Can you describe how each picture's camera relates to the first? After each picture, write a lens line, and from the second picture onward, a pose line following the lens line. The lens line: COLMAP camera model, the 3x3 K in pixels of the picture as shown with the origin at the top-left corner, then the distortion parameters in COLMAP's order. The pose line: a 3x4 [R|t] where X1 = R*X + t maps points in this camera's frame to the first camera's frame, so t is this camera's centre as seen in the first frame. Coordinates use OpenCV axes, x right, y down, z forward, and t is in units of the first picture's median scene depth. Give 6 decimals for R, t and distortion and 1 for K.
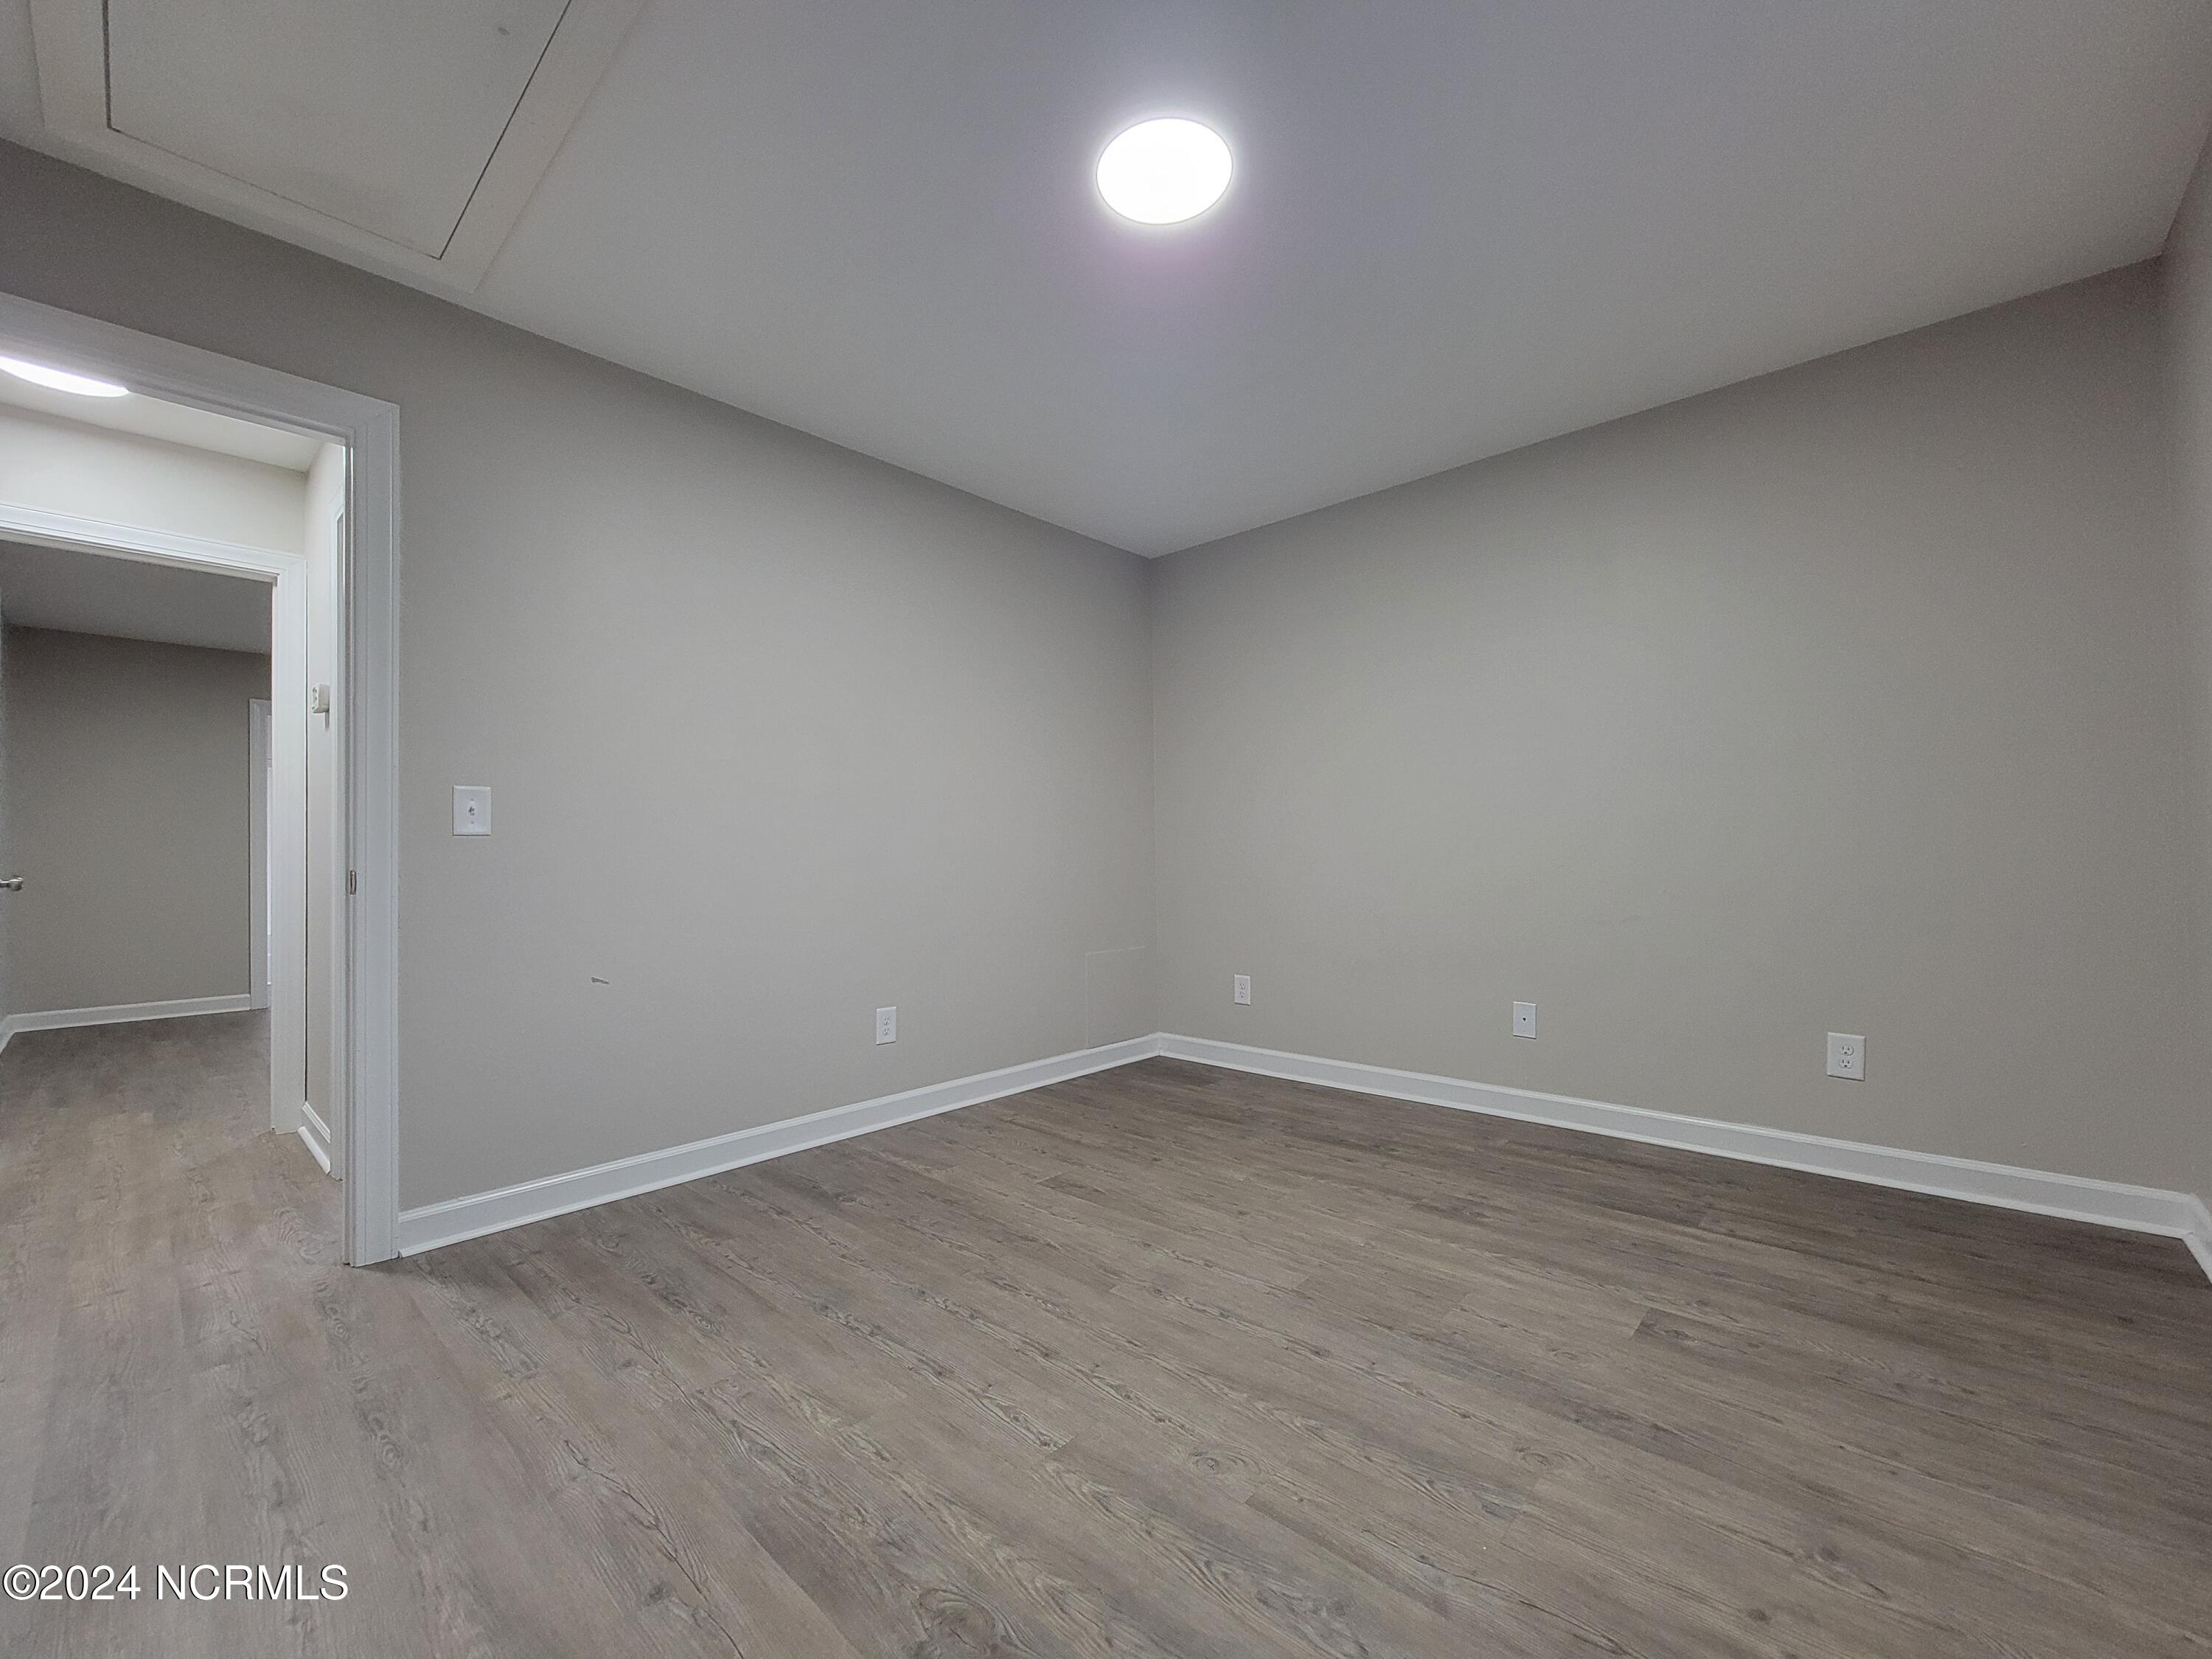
lens RADIAL K [[902.9, 0, 1097.6], [0, 902.9, 838.9], [0, 0, 1]] dist [-0.003219, 0.001853]
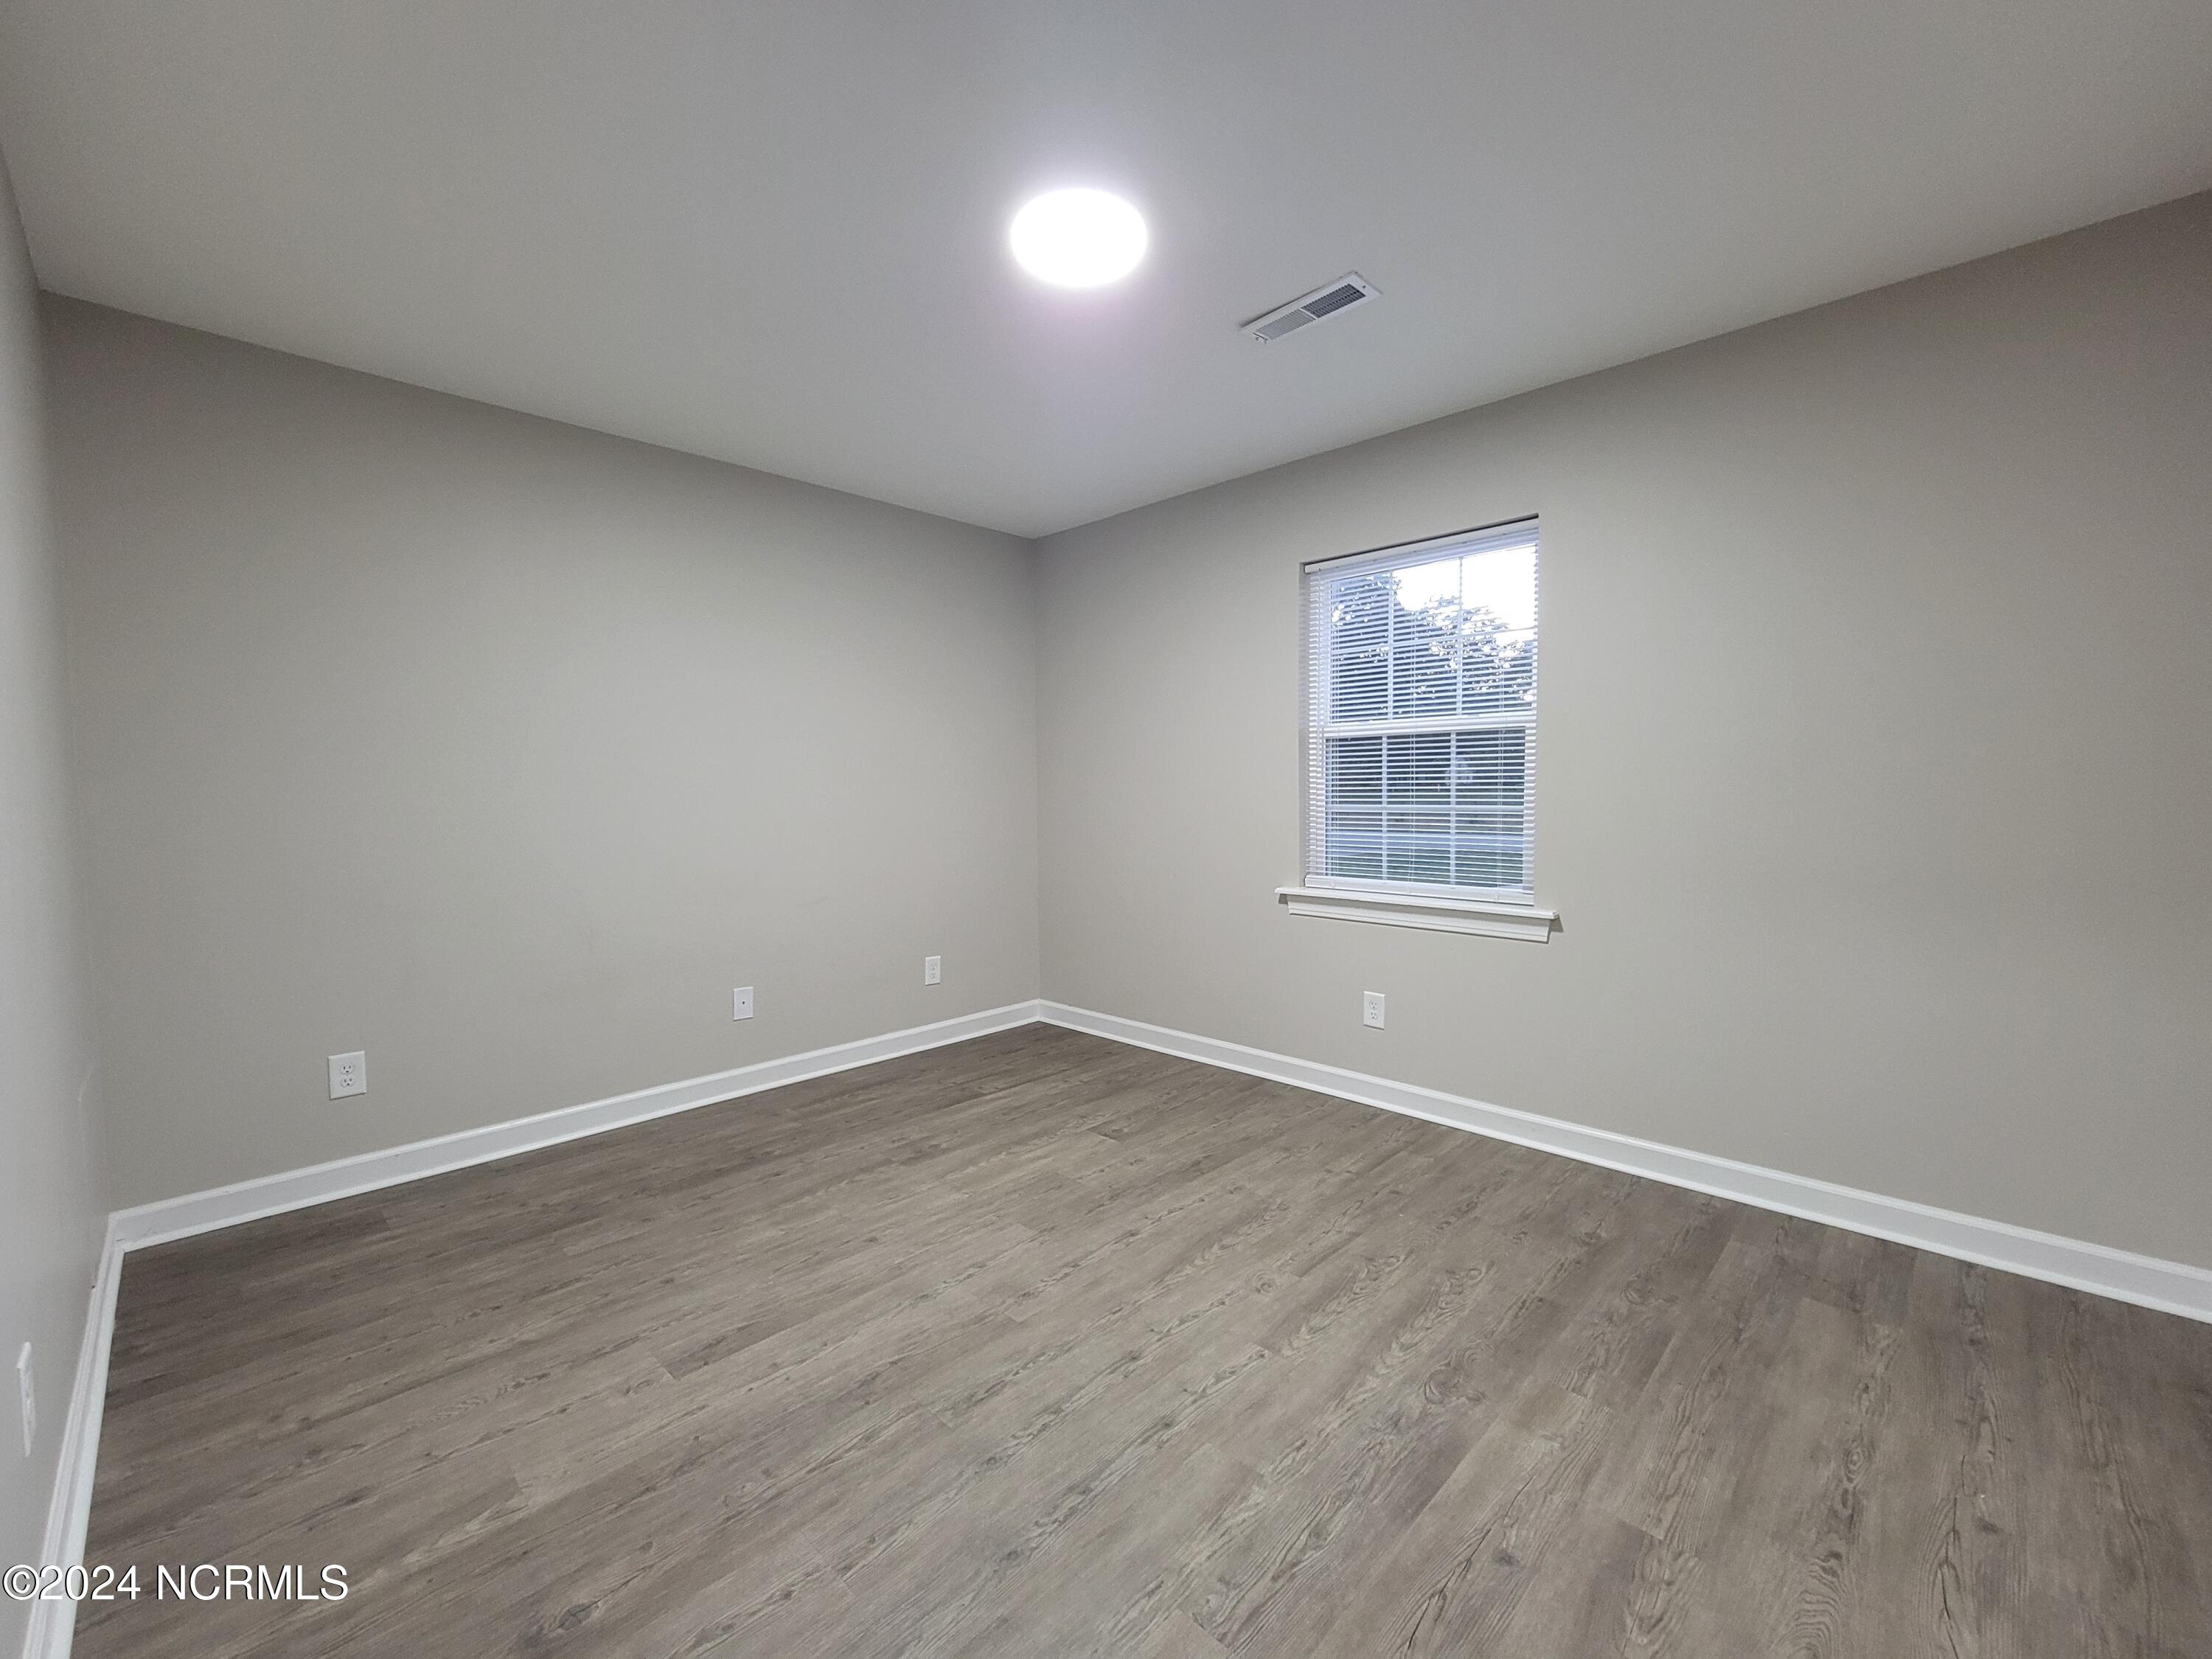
lens RADIAL K [[902.9, 0, 1111.3], [0, 902.9, 822.8], [0, 0, 1]] dist [-0.003219, 0.001853]
pose [[0.025169, -0.024692, 0.999378, -0.873510], [-0.010598, 0.999632, 0.024965, -0.067482], [-0.999627, -0.011219, 0.024899, 0.797025]]
